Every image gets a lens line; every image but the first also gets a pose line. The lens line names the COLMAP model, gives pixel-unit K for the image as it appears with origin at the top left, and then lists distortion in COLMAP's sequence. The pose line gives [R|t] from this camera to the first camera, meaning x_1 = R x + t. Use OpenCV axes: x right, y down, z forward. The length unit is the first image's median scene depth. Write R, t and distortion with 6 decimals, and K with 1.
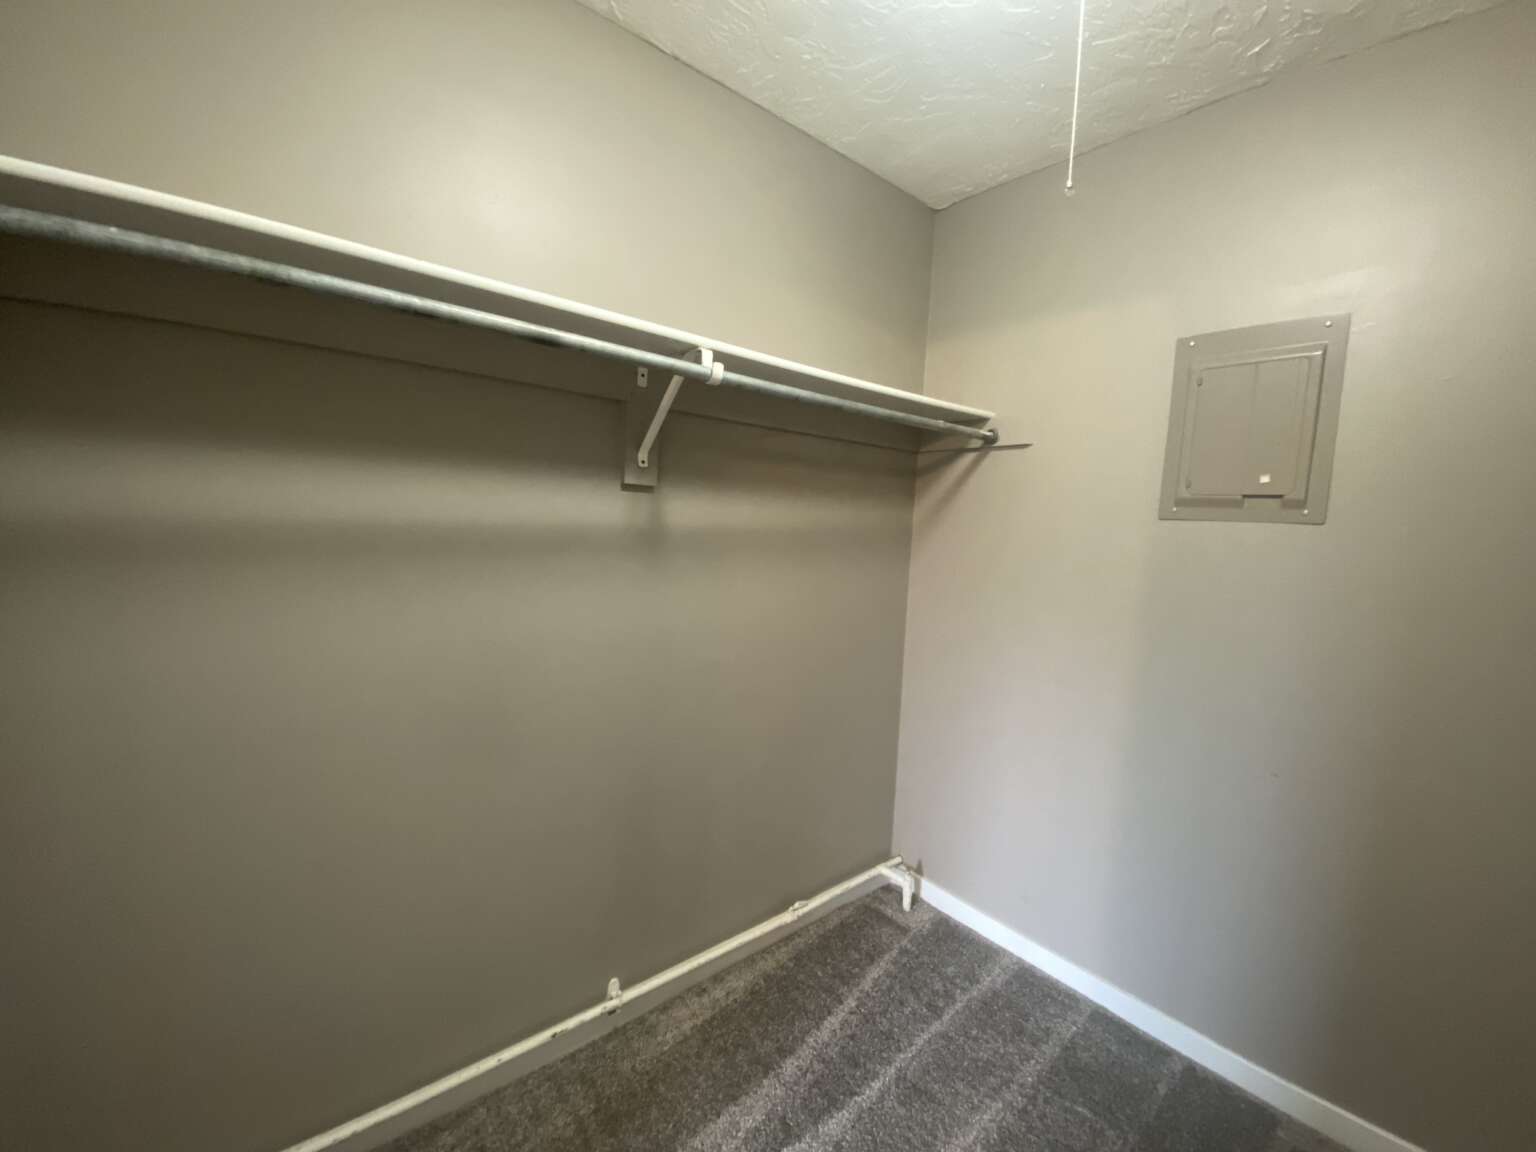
lens RADIAL K [[619.5, 0, 769.9], [0, 619.5, 576.1], [0, 0, 1]] dist [0.031060, -0.026968]
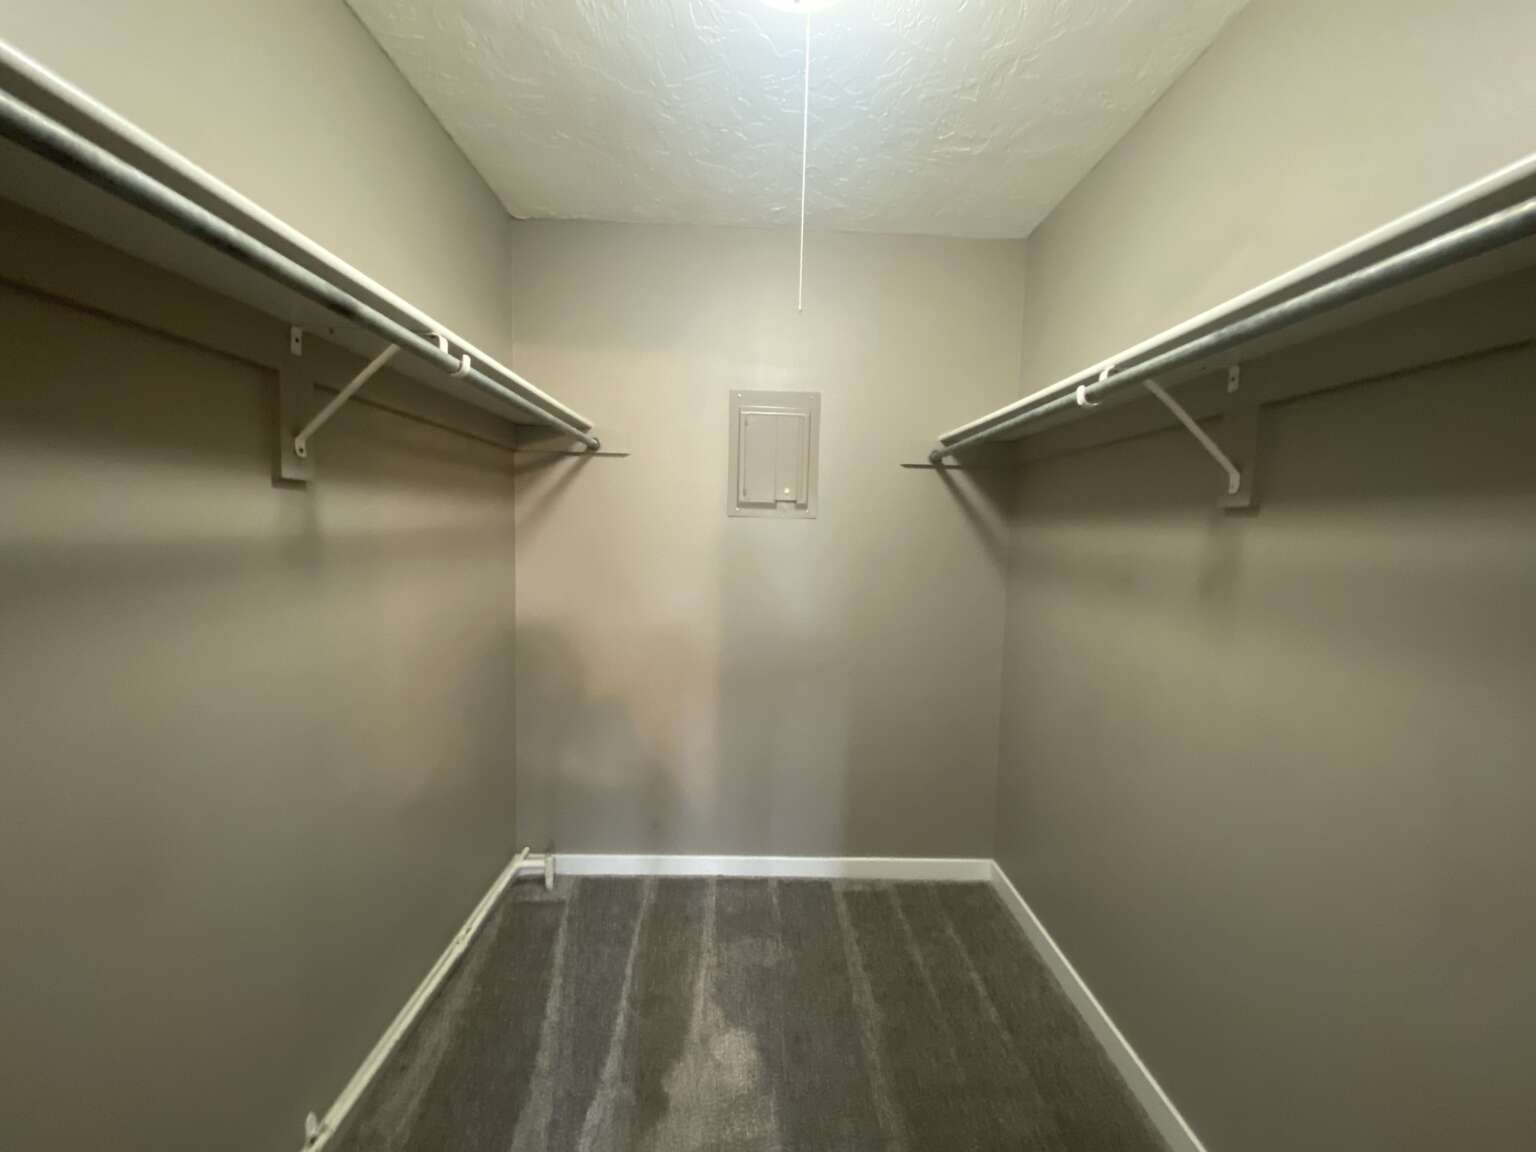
lens RADIAL K [[619.5, 0, 769.9], [0, 619.5, 576.1], [0, 0, 1]] dist [0.031060, -0.026968]
pose [[0.622870, -0.086582, 0.777520, -0.423374], [0.074557, 0.995903, 0.051172, -0.021327], [-0.778765, 0.026096, 0.626773, 0.050387]]
